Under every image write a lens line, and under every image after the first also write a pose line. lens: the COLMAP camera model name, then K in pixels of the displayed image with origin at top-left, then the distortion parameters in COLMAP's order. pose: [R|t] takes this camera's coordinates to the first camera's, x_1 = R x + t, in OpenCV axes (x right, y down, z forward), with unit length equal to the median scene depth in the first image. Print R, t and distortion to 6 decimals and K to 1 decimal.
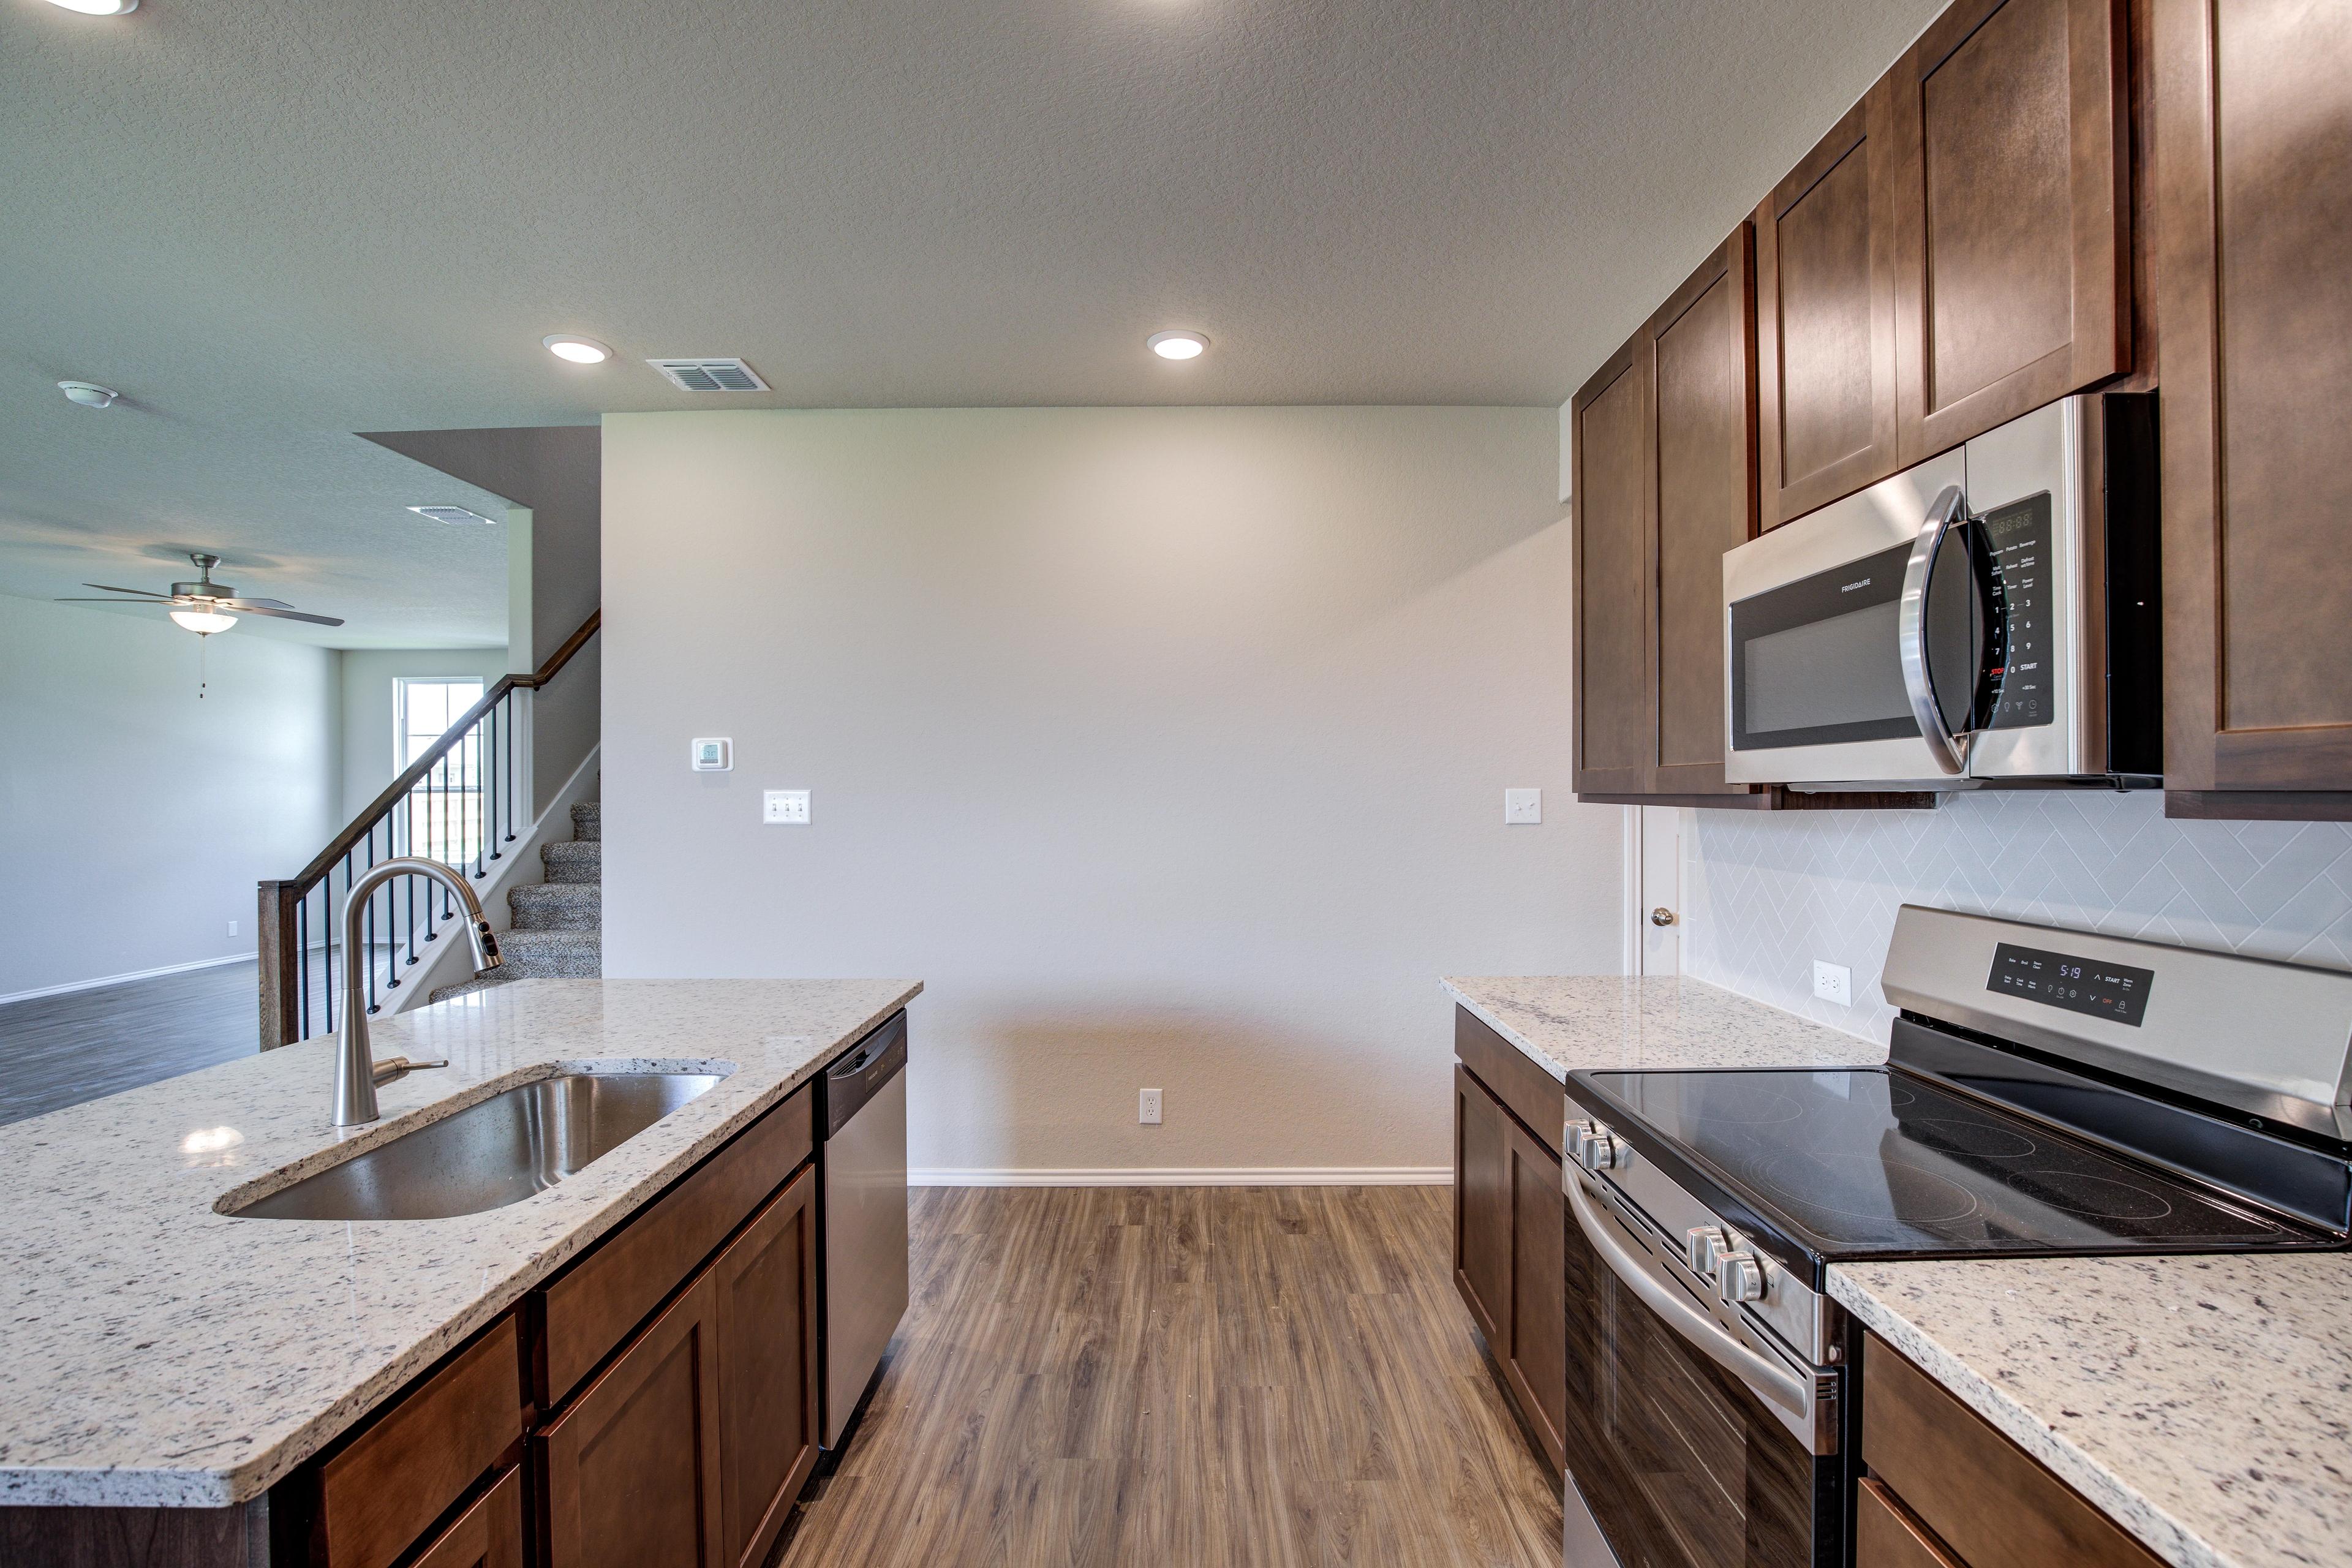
lens RADIAL K [[1077.7, 0, 1190.4], [0, 1077.7, 794.2], [0, 0, 1]] dist [-0.044371, 0.010904]
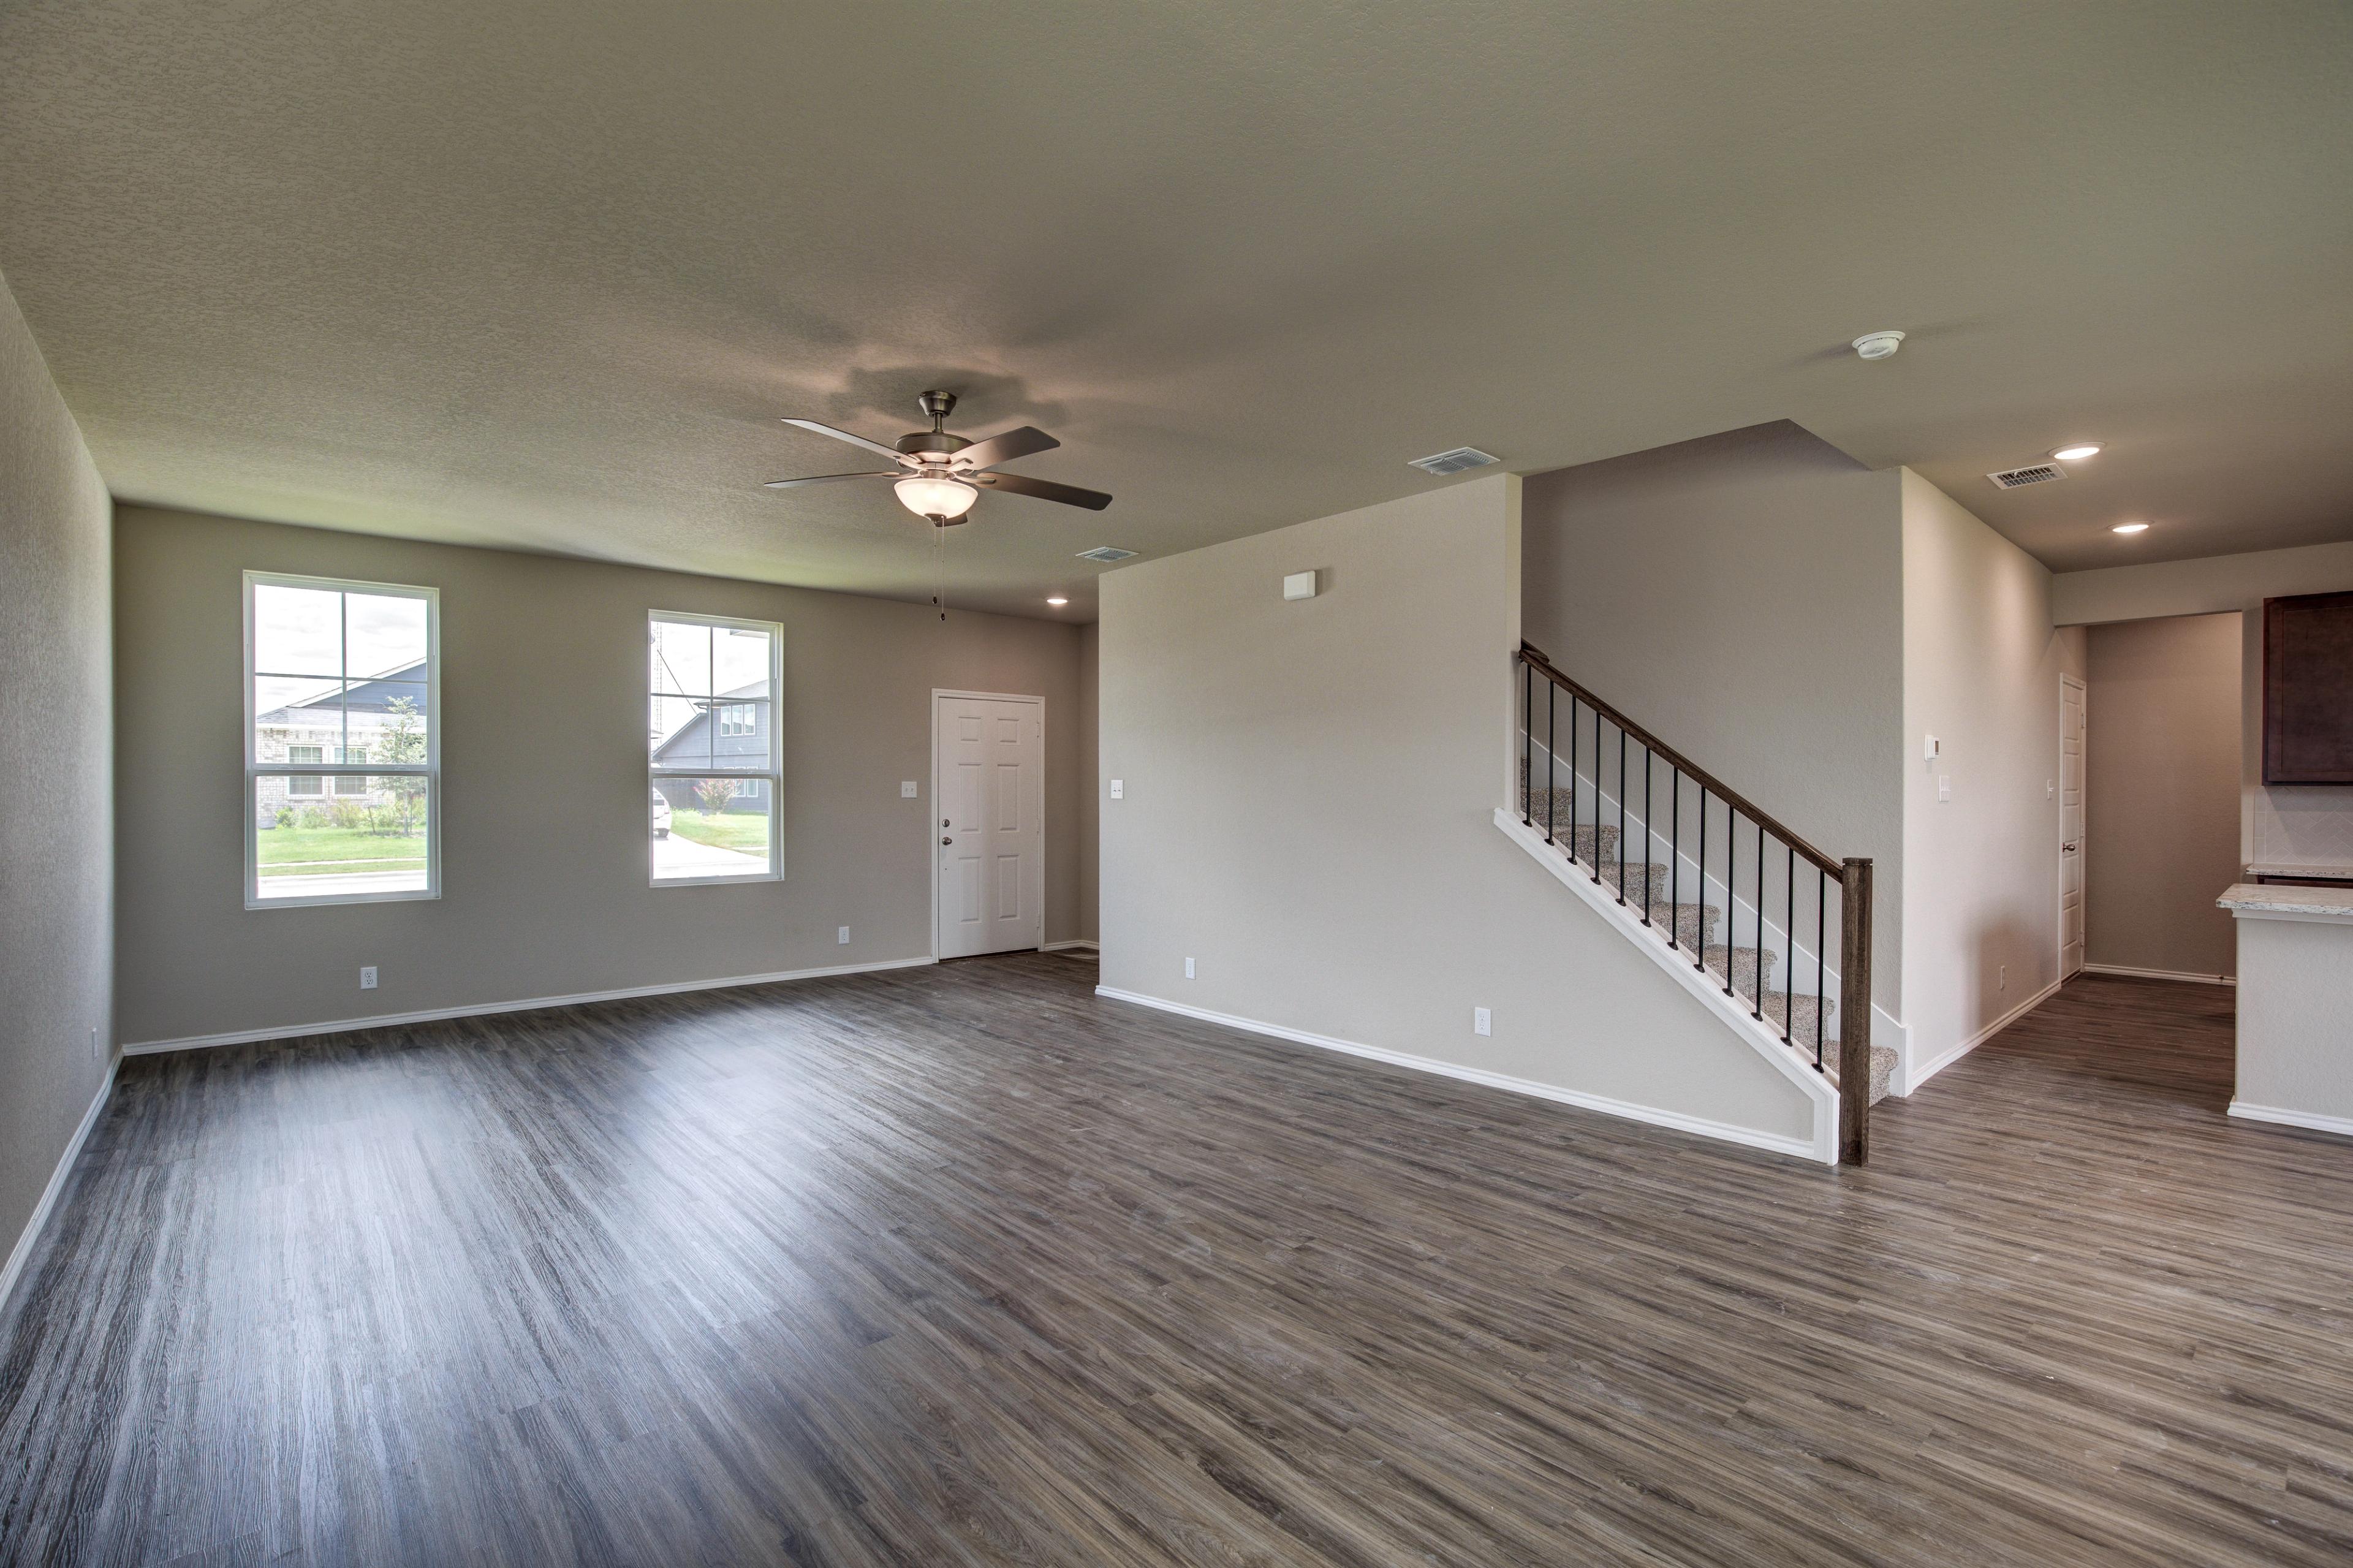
lens RADIAL K [[1078.2, 0, 1190.9], [0, 1078.2, 794.2], [0, 0, 1]] dist [-0.044371, 0.010904]
pose [[0.741978, -0.000948, 0.670424, -2.329326], [0.000553, 1.000000, 0.000802, 0.030725], [-0.670424, -0.000224, 0.741978, 0.745046]]
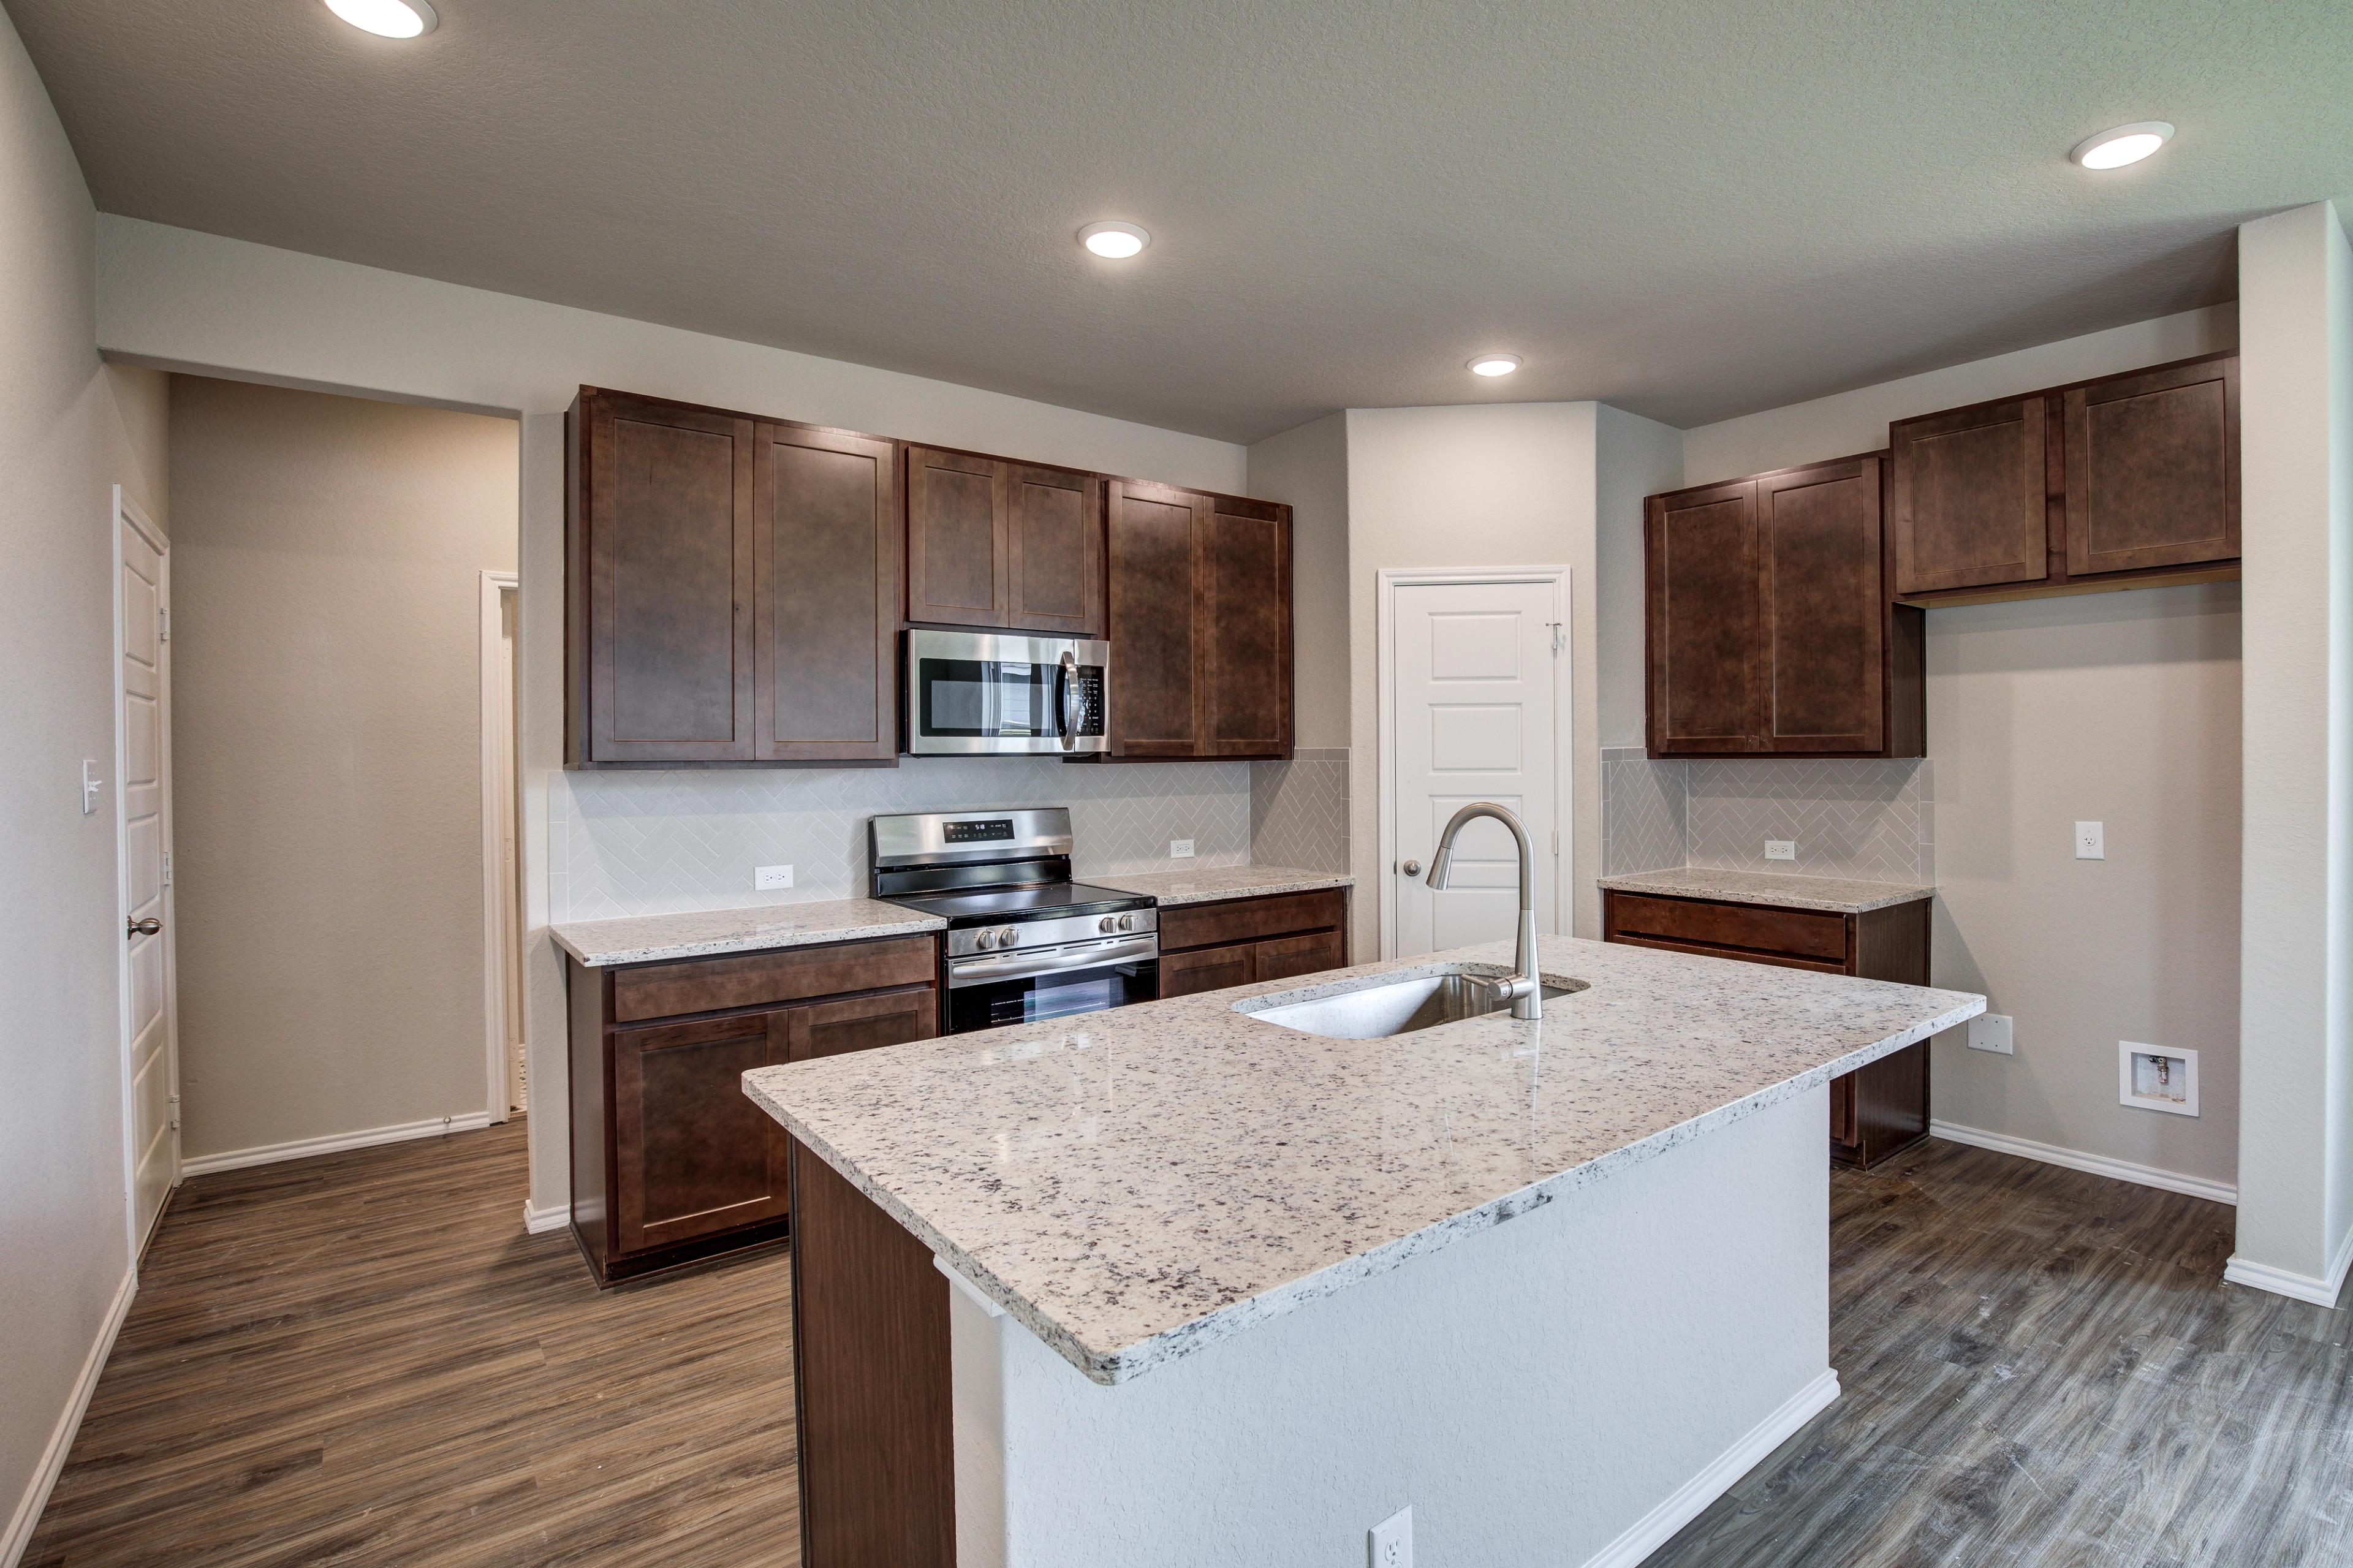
lens RADIAL K [[1099.0, 0, 1233.1], [0, 1099.0, 759.5], [0, 0, 1]] dist [-0.031612, -0.000118]
pose [[-0.612940, -0.001165, 0.790128, -0.747245], [0.010995, 0.999889, 0.010004, -0.007721], [-0.790053, 0.014820, -0.612860, 0.959820]]
